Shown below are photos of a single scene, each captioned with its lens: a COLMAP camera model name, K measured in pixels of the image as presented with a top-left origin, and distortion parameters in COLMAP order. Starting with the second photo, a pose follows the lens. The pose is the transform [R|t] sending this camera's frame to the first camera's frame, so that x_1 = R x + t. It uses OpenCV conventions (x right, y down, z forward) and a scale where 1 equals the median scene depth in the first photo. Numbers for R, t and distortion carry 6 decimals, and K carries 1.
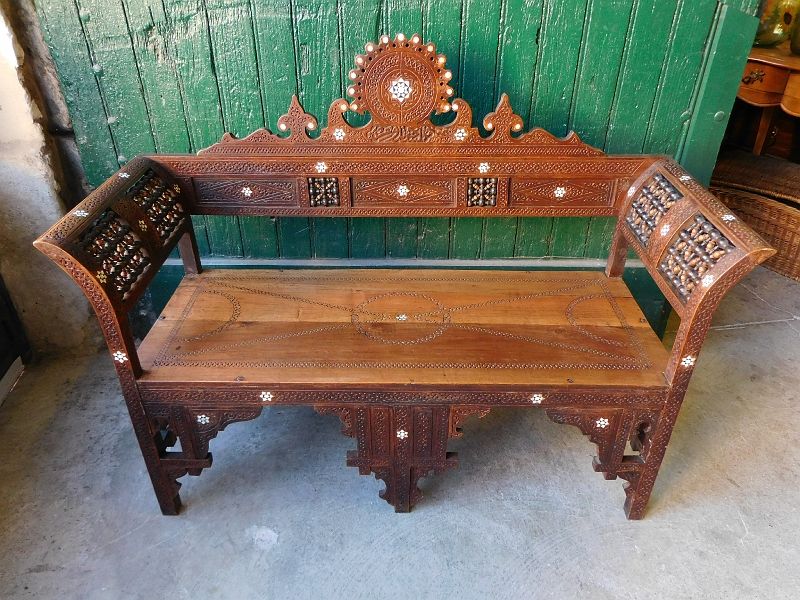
lens RADIAL K [[596.0, 0, 402.1], [0, 596.0, 302.0], [0, 0, 1]] dist [-0.039873, 0.076119]
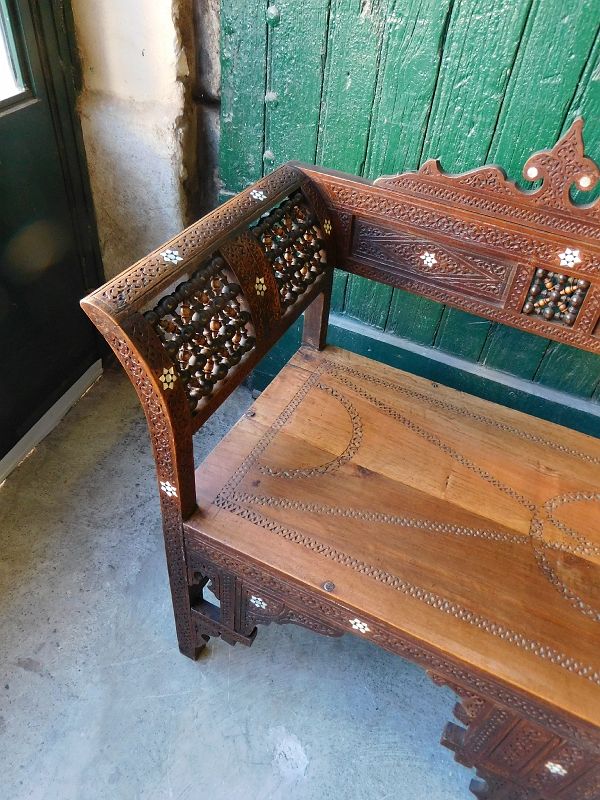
lens RADIAL K [[596.0, 0, 293.9], [0, 596.0, 401.7], [0, 0, 1]] dist [-0.039873, 0.076119]
pose [[0.895153, 0.341516, -0.286476, -0.161817], [-0.292710, 0.935039, 0.200055, -0.132607], [0.336188, -0.095225, 0.936968, 0.361761]]
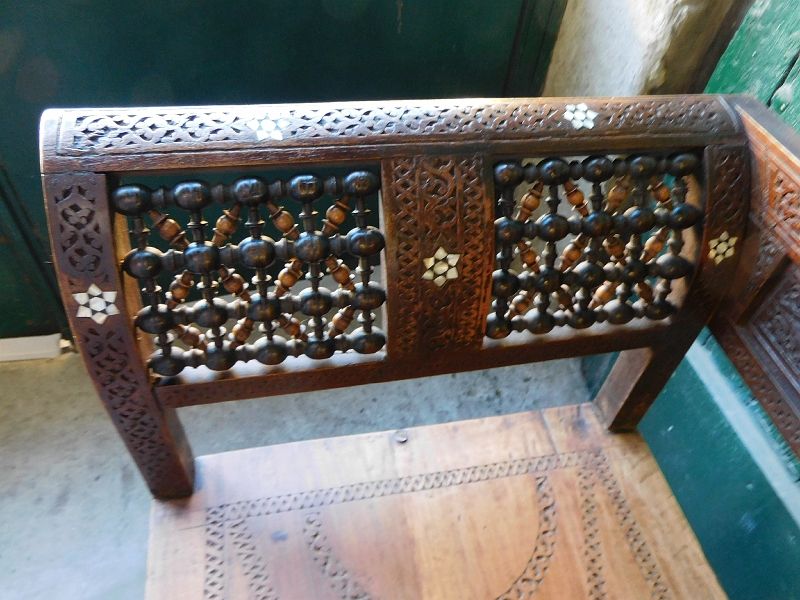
lens RADIAL K [[596.0, 0, 402.6], [0, 596.0, 300.8], [0, 0, 1]] dist [-0.039873, 0.076119]
pose [[0.206685, 0.725841, -0.656077, -0.193097], [-0.593020, 0.626284, 0.506059, -0.233178], [0.778208, 0.284472, 0.559882, 0.710629]]
